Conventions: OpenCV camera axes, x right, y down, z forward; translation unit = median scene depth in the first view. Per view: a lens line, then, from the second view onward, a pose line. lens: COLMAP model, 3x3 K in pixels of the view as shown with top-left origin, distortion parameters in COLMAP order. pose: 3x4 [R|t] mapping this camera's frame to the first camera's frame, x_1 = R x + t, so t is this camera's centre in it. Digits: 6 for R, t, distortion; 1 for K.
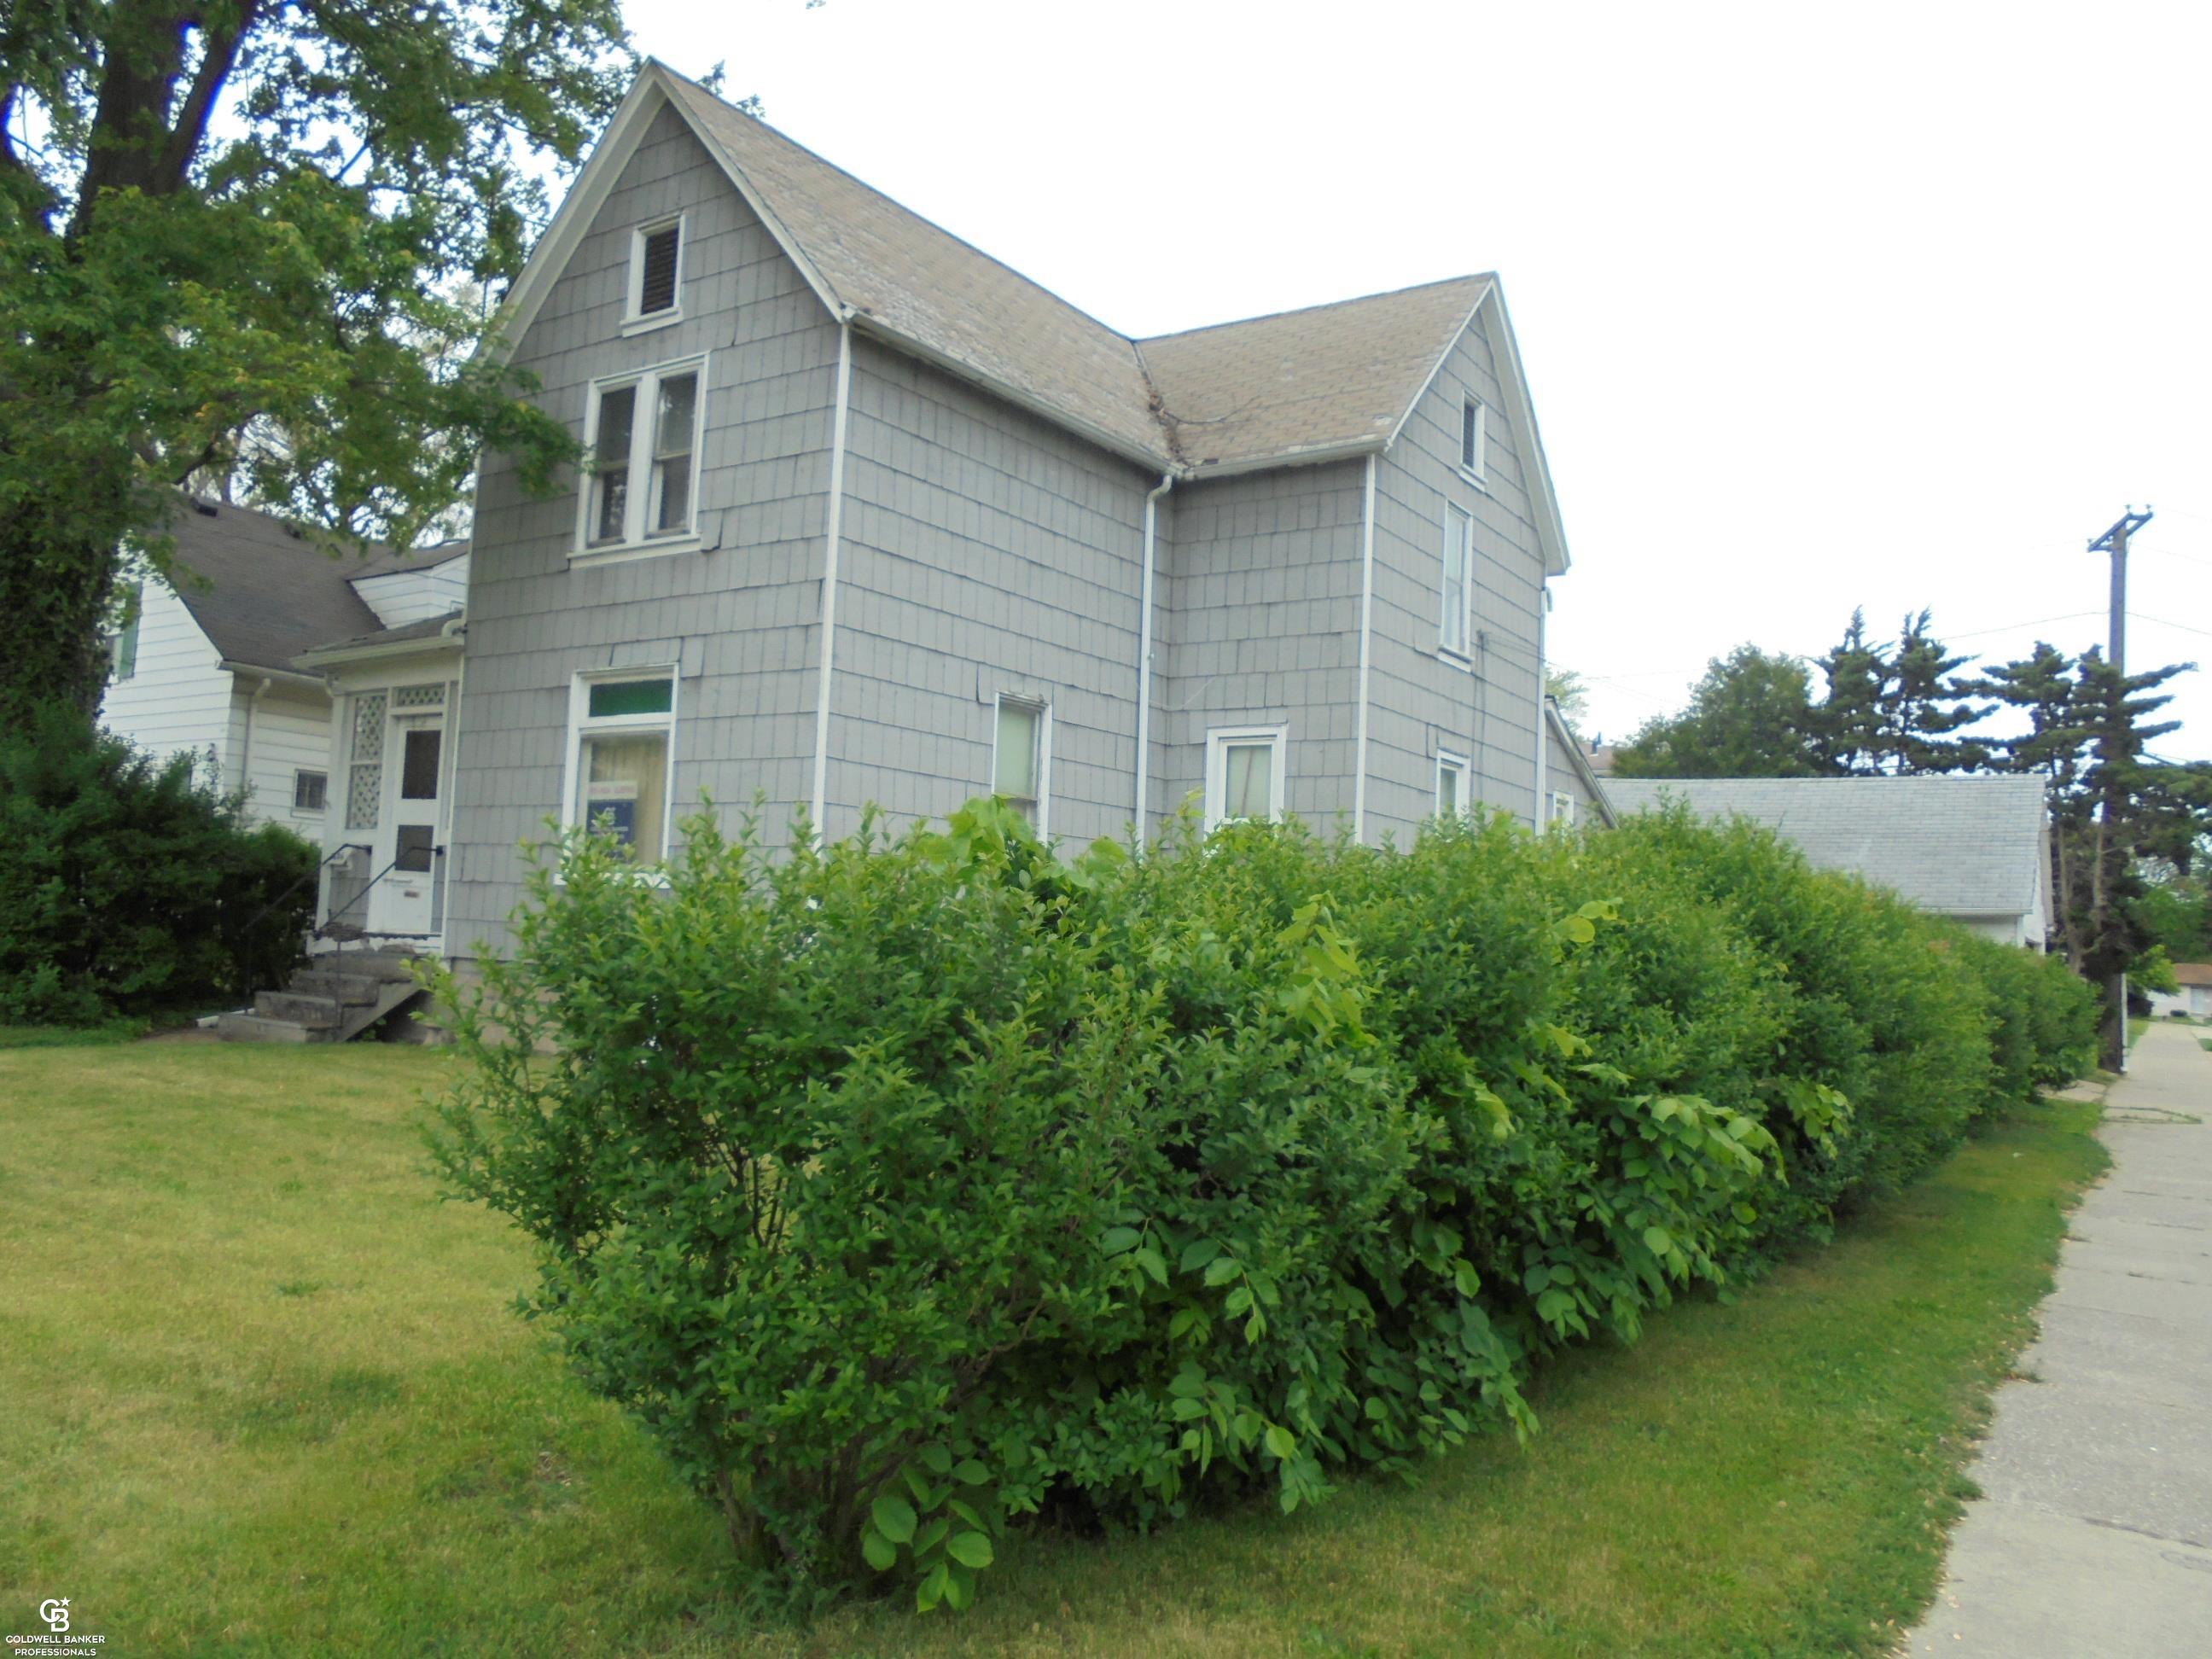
lens RADIAL K [[1720.6, 0, 1107.9], [0, 1720.6, 820.5], [0, 0, 1]] dist [-0.111873, 0.085839]
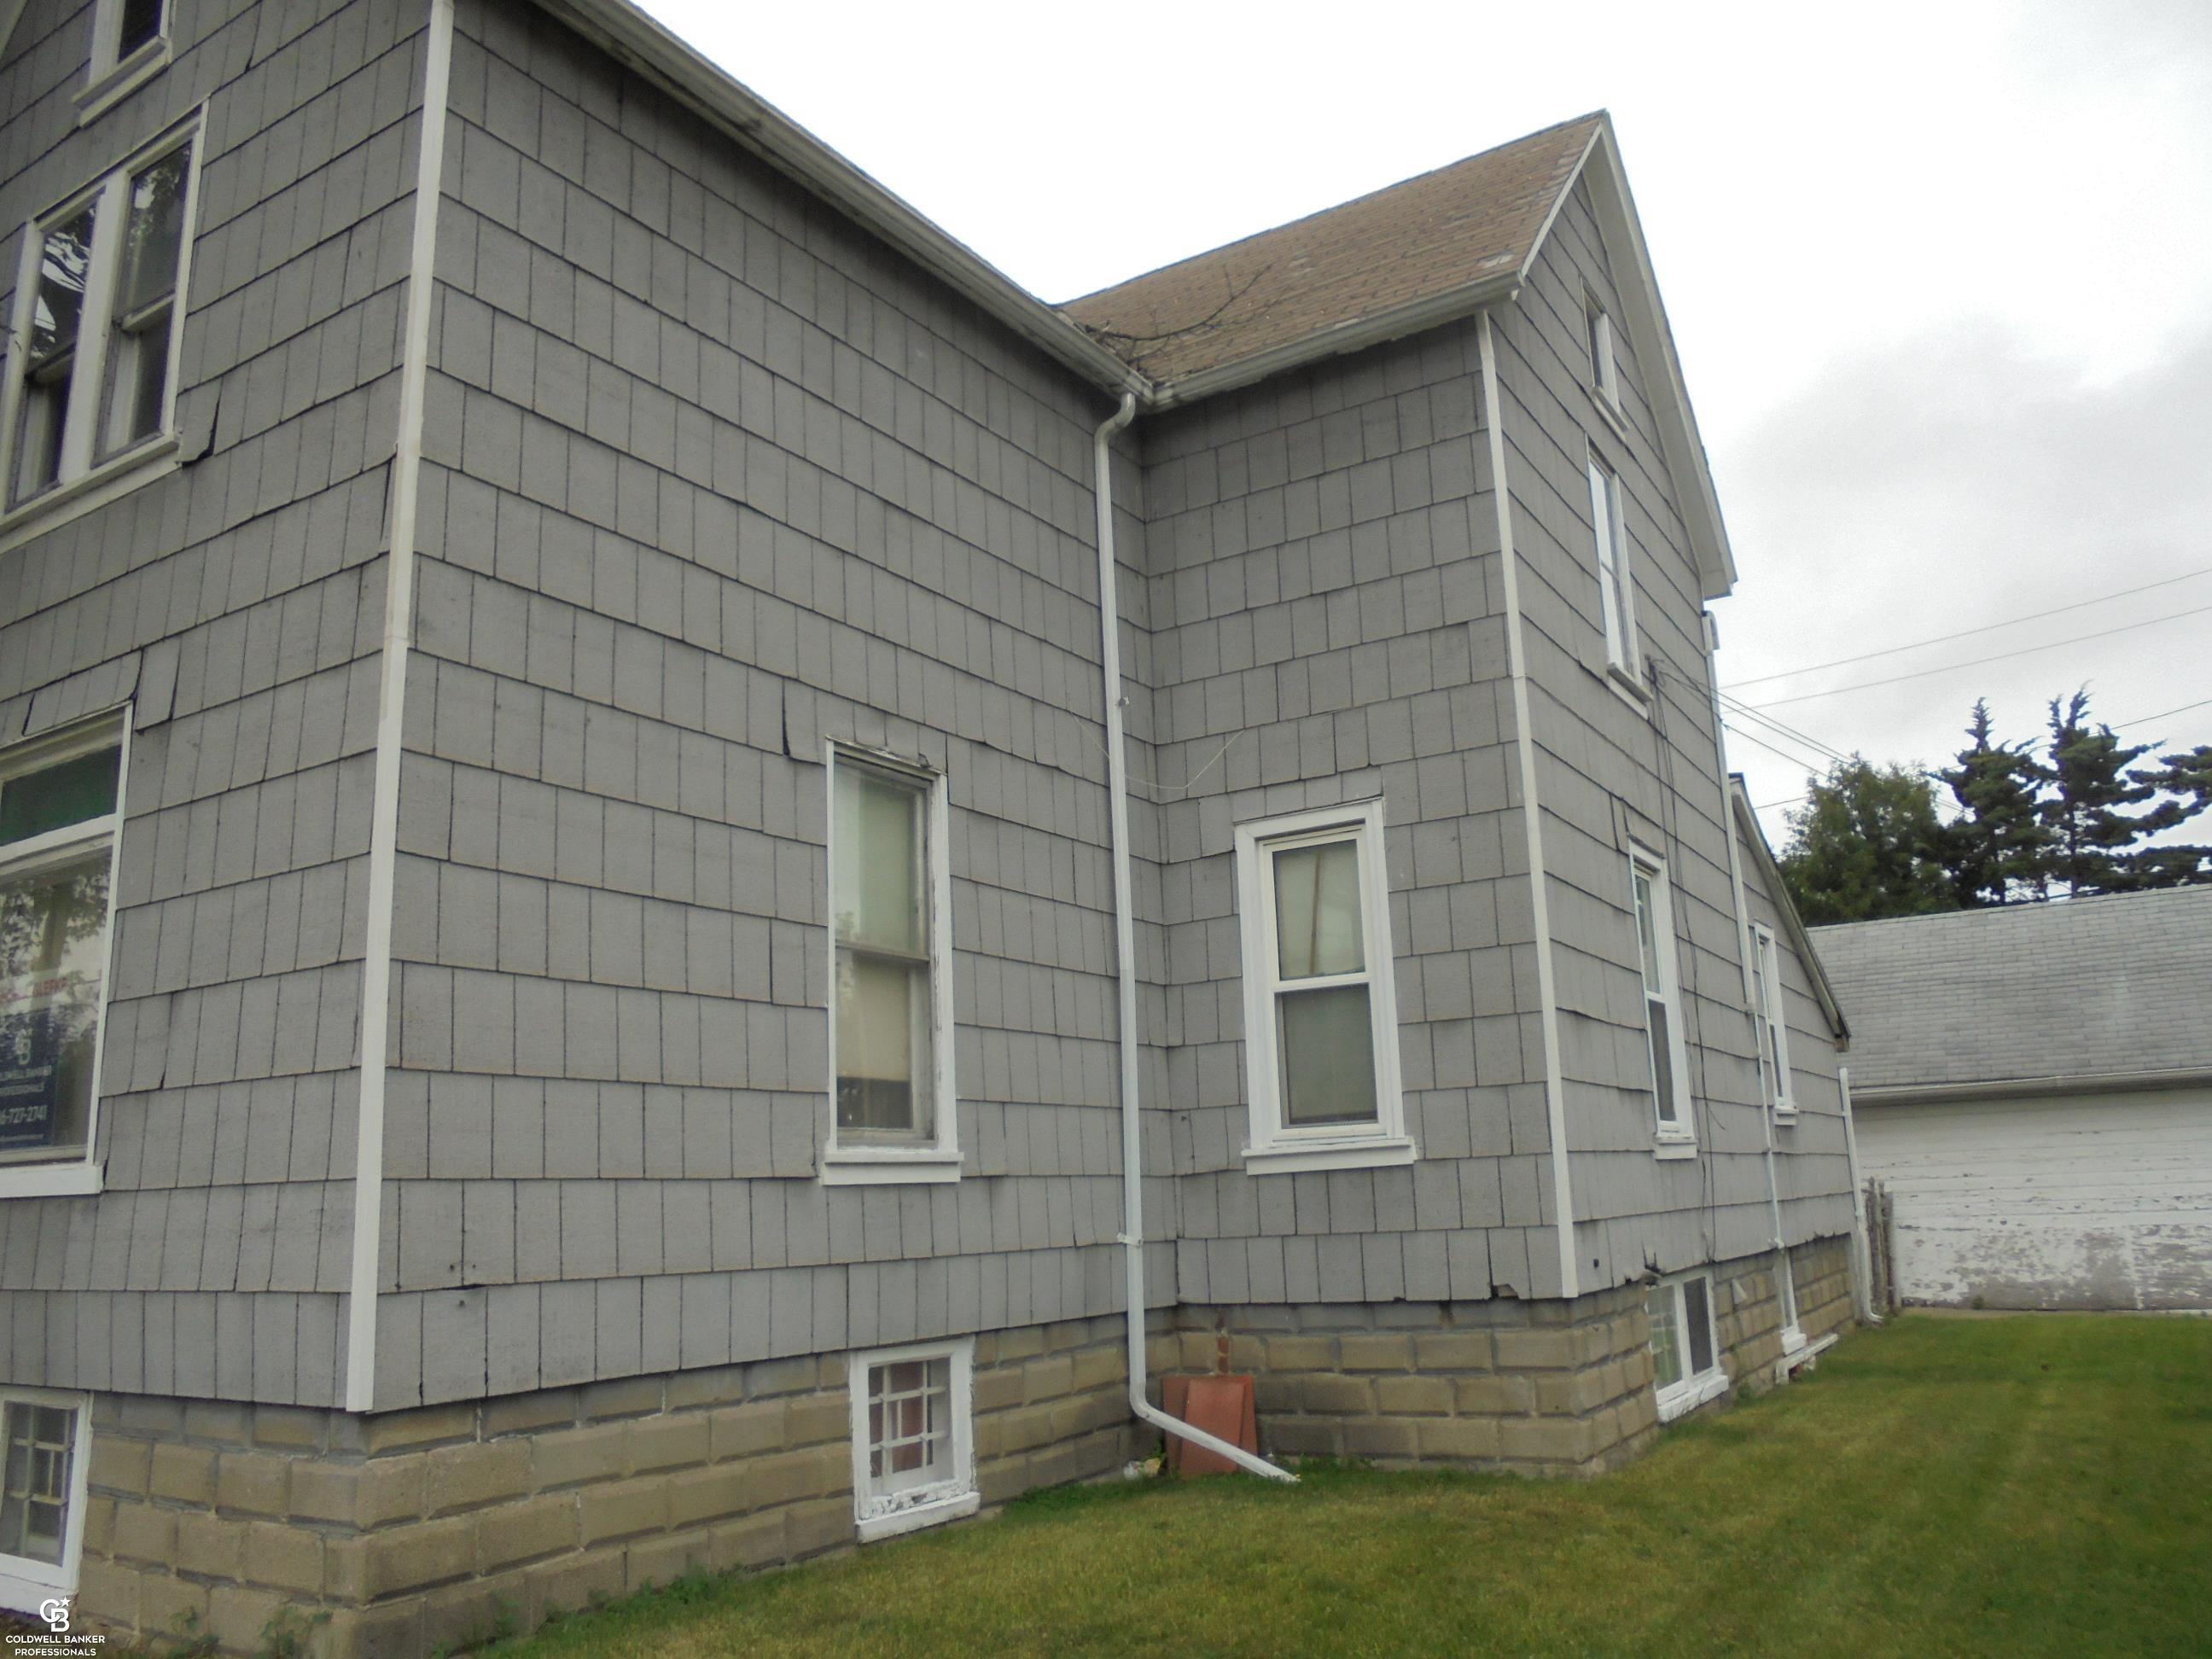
lens RADIAL K [[1720.6, 0, 1068.4], [0, 1720.6, 856.5], [0, 0, 1]] dist [-0.111873, 0.085839]
pose [[0.997146, -0.074035, 0.014783, -0.004768], [0.075295, 0.989530, -0.123132, 0.021245], [-0.005512, 0.123893, 0.992280, 0.443992]]
